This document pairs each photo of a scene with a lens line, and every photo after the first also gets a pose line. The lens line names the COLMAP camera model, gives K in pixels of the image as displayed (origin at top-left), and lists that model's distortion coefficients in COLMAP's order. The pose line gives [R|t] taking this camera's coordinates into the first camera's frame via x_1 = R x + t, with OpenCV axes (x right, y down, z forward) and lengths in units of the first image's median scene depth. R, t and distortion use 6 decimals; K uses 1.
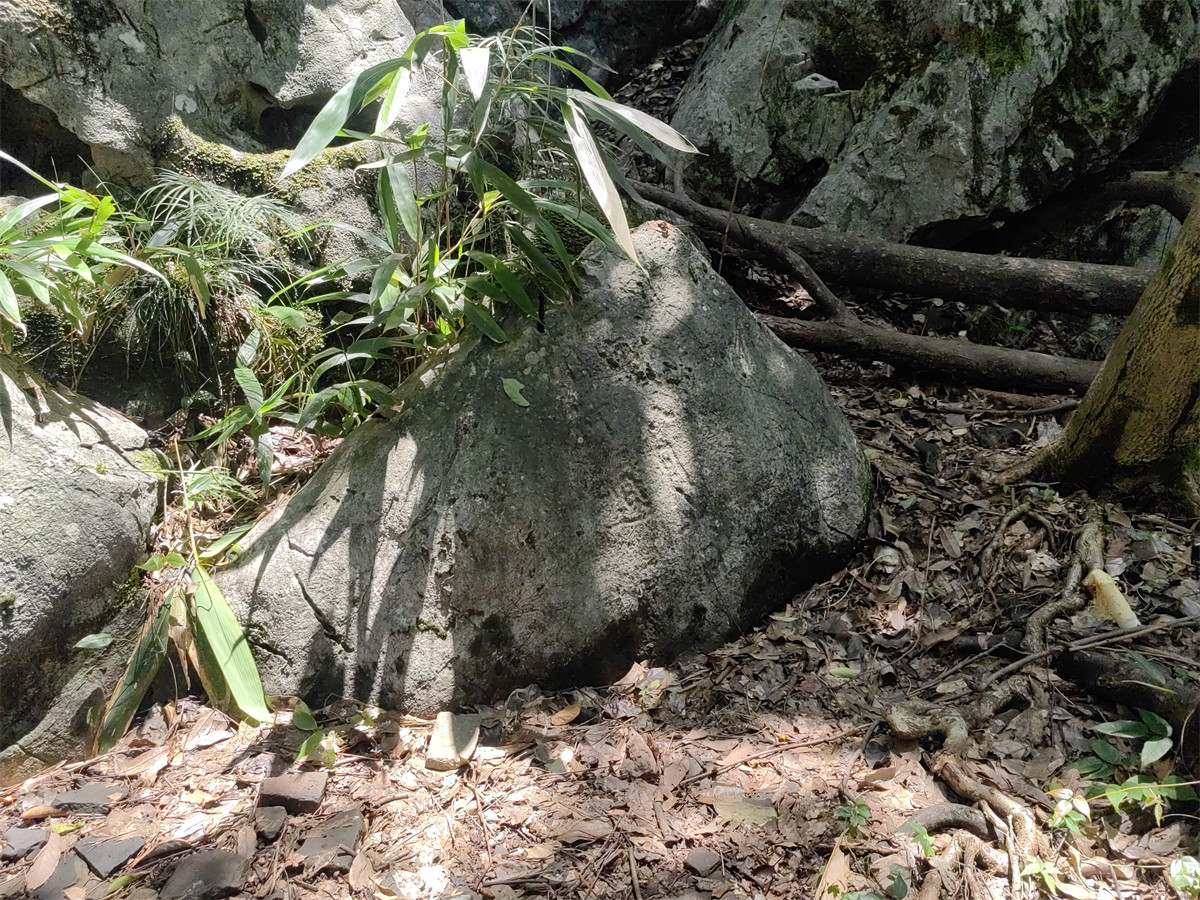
lens RADIAL K [[955.4, 0, 596.1], [0, 955.4, 450.5], [0, 0, 1]] dist [0.045031, -0.068084]
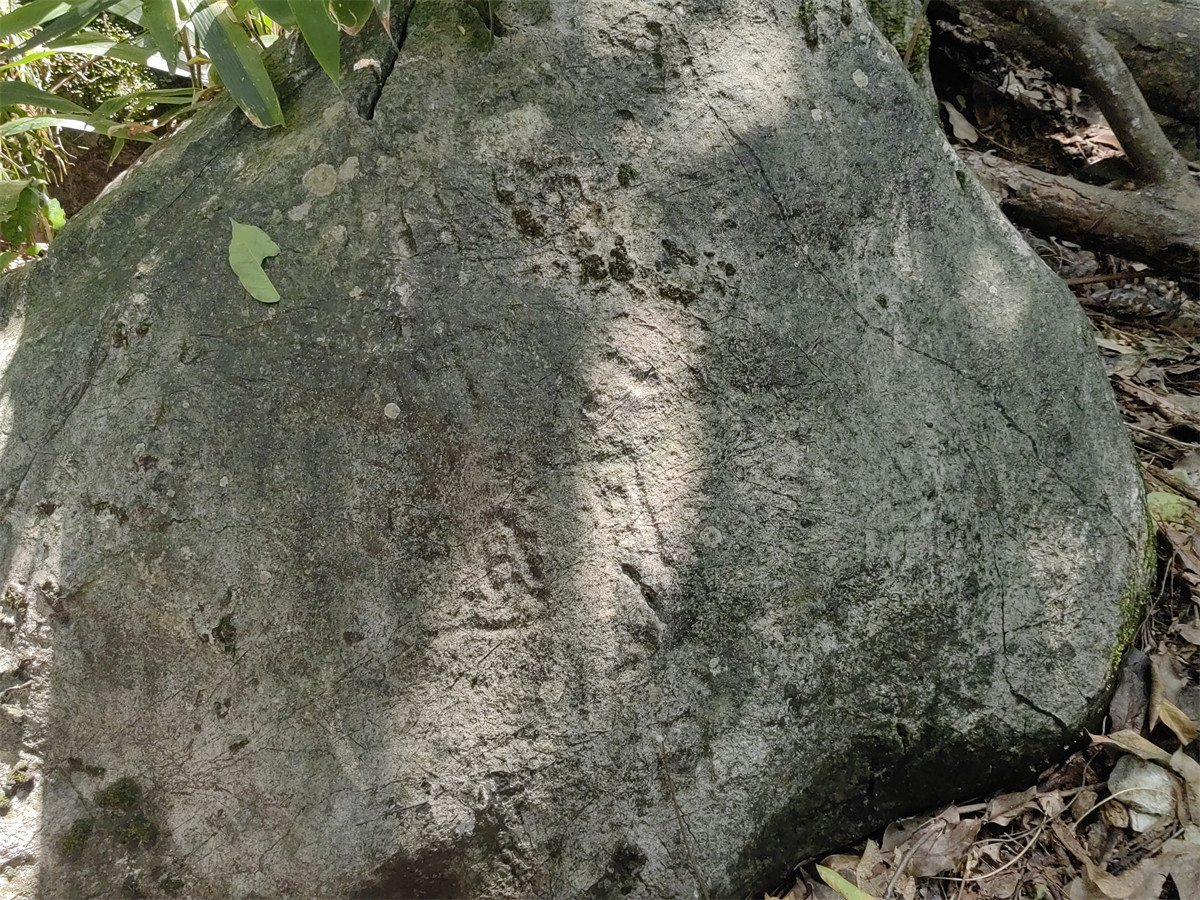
lens RADIAL K [[955.4, 0, 610.0], [0, 955.4, 448.7], [0, 0, 1]] dist [0.045031, -0.068084]
pose [[0.959961, 0.196908, -0.199254, 0.146865], [-0.158774, 0.968445, 0.192107, -0.083030], [0.230794, -0.152779, 0.960933, 0.616944]]
